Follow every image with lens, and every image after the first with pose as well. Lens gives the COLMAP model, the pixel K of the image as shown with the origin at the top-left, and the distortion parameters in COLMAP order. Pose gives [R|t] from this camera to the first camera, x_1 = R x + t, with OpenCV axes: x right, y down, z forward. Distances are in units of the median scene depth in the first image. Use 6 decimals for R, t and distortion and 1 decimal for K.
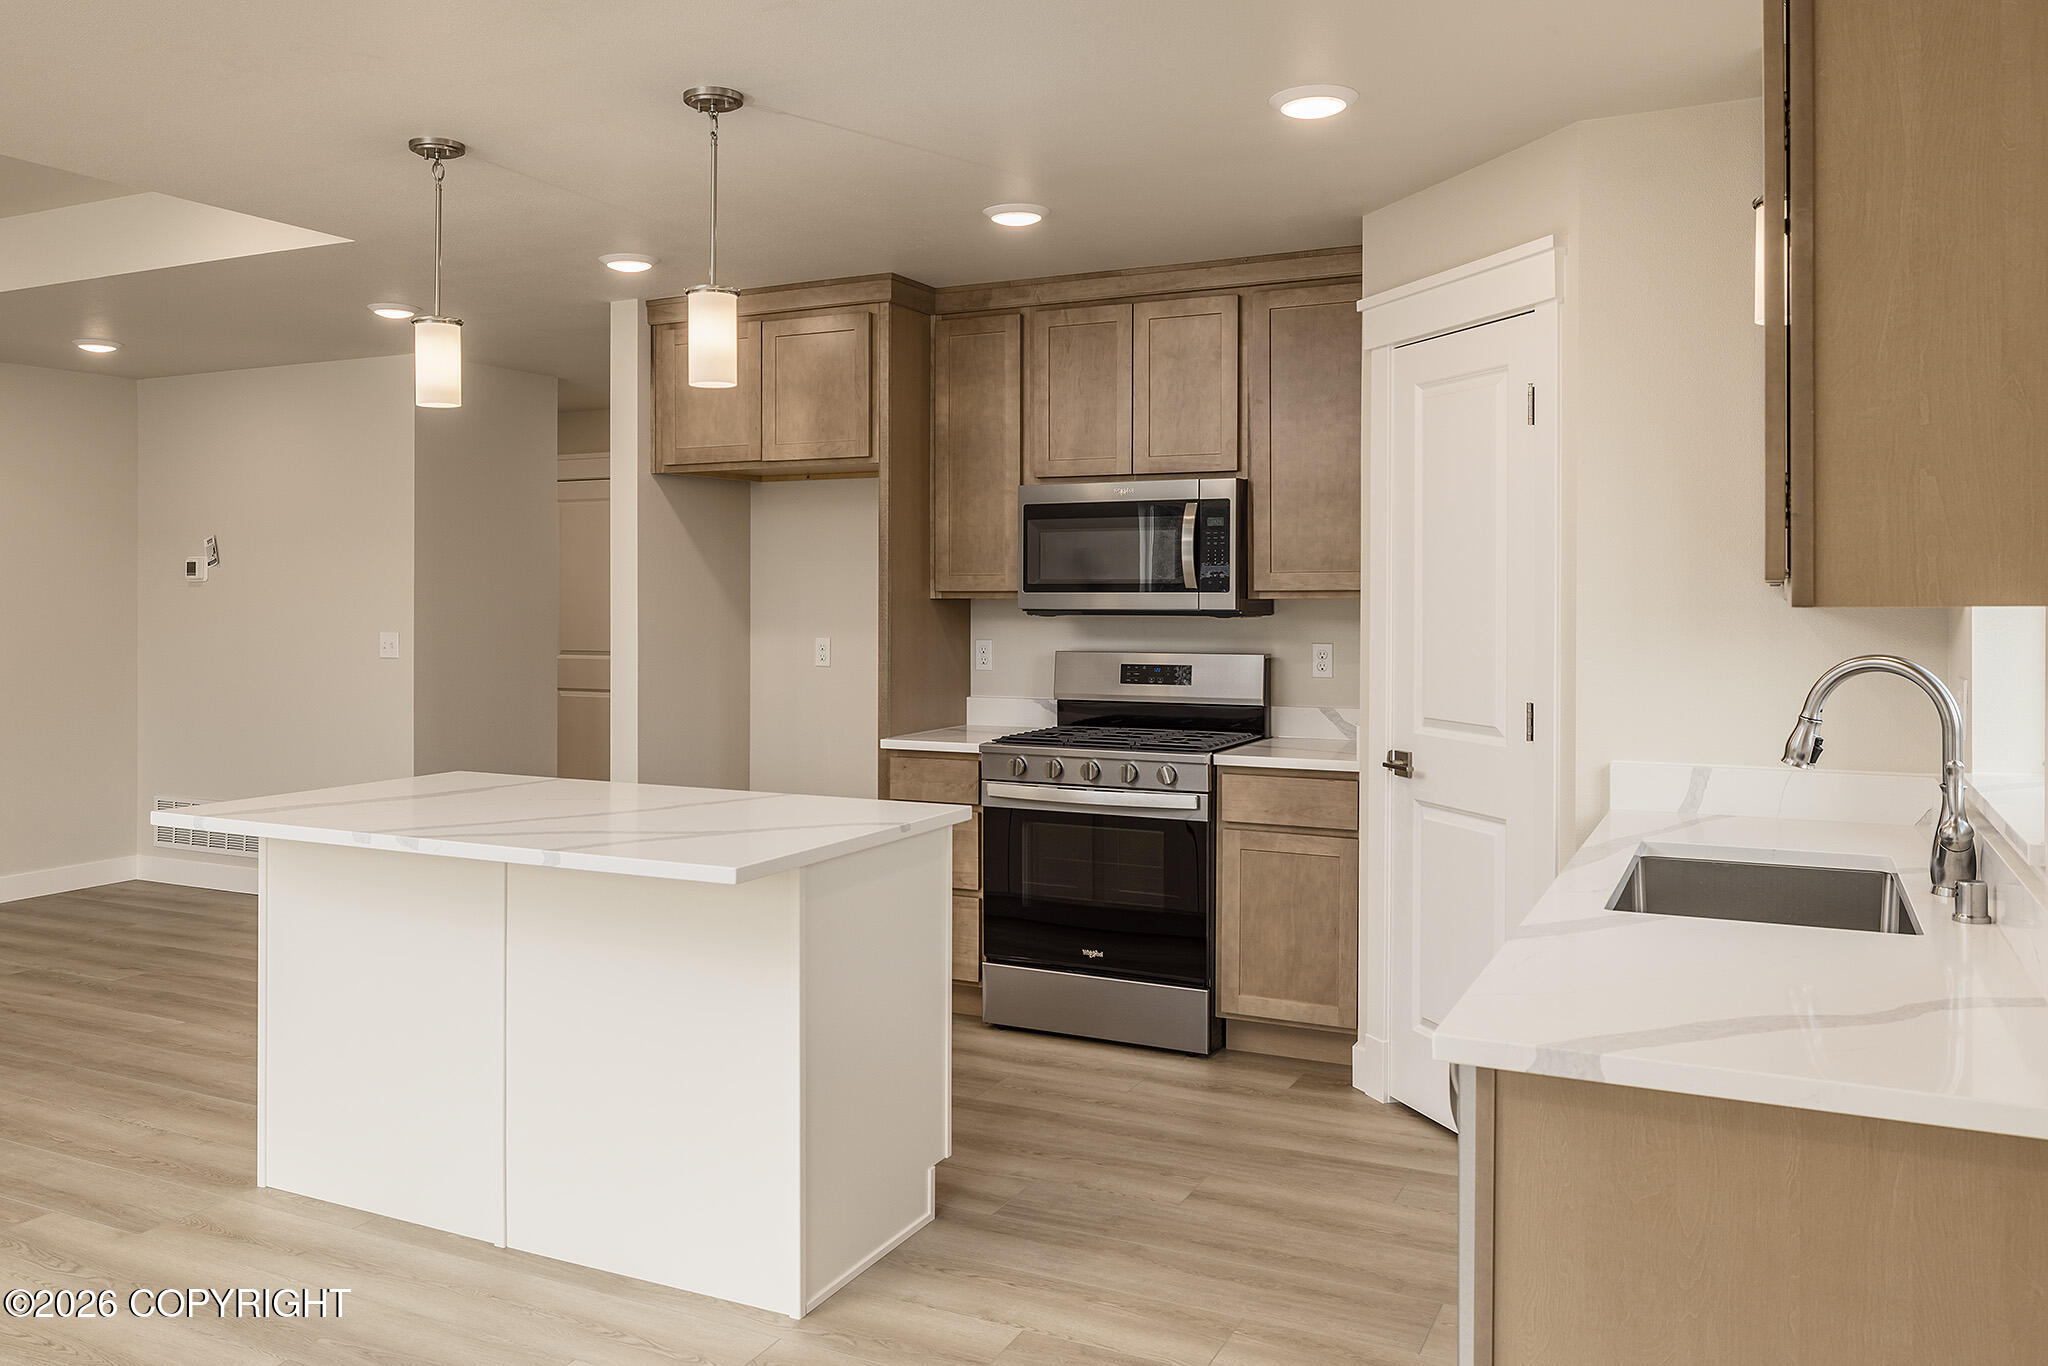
lens RADIAL K [[1561.8, 0, 984.9], [0, 1561.8, 592.8], [0, 0, 1]] dist [0.004093, -0.004547]
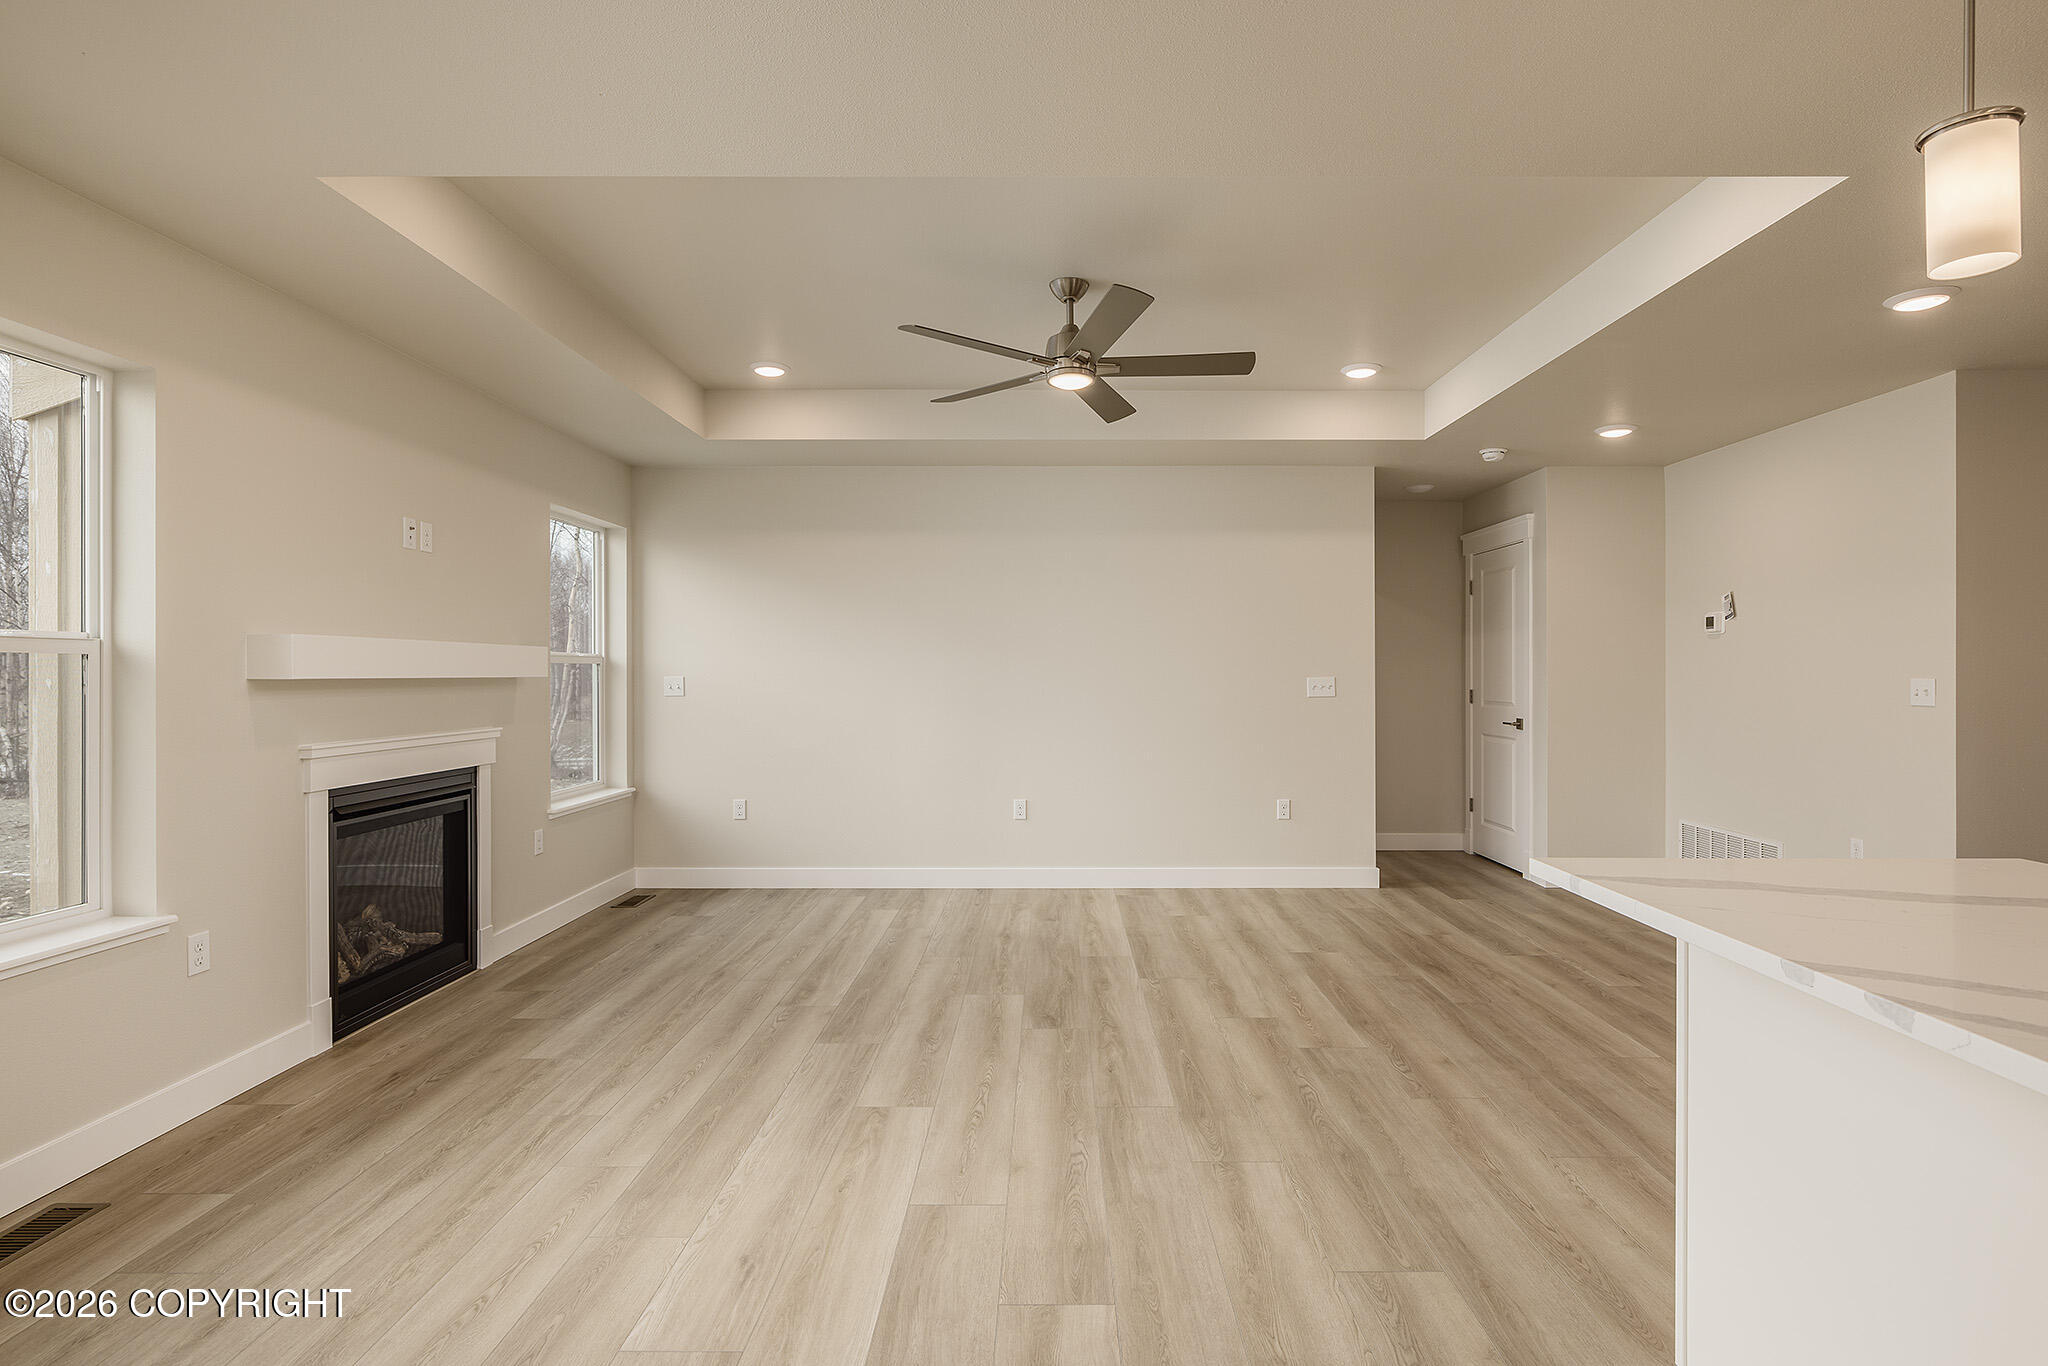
lens RADIAL K [[993.8, 0, 1044.4], [0, 993.8, 665.5], [0, 0, 1]] dist [-0.011436, -0.000583]
pose [[0.447428, -0.003809, -0.894312, -0.128352], [-0.000890, 0.999989, -0.004705, 0.029422], [0.894320, 0.002901, 0.447419, 0.380776]]
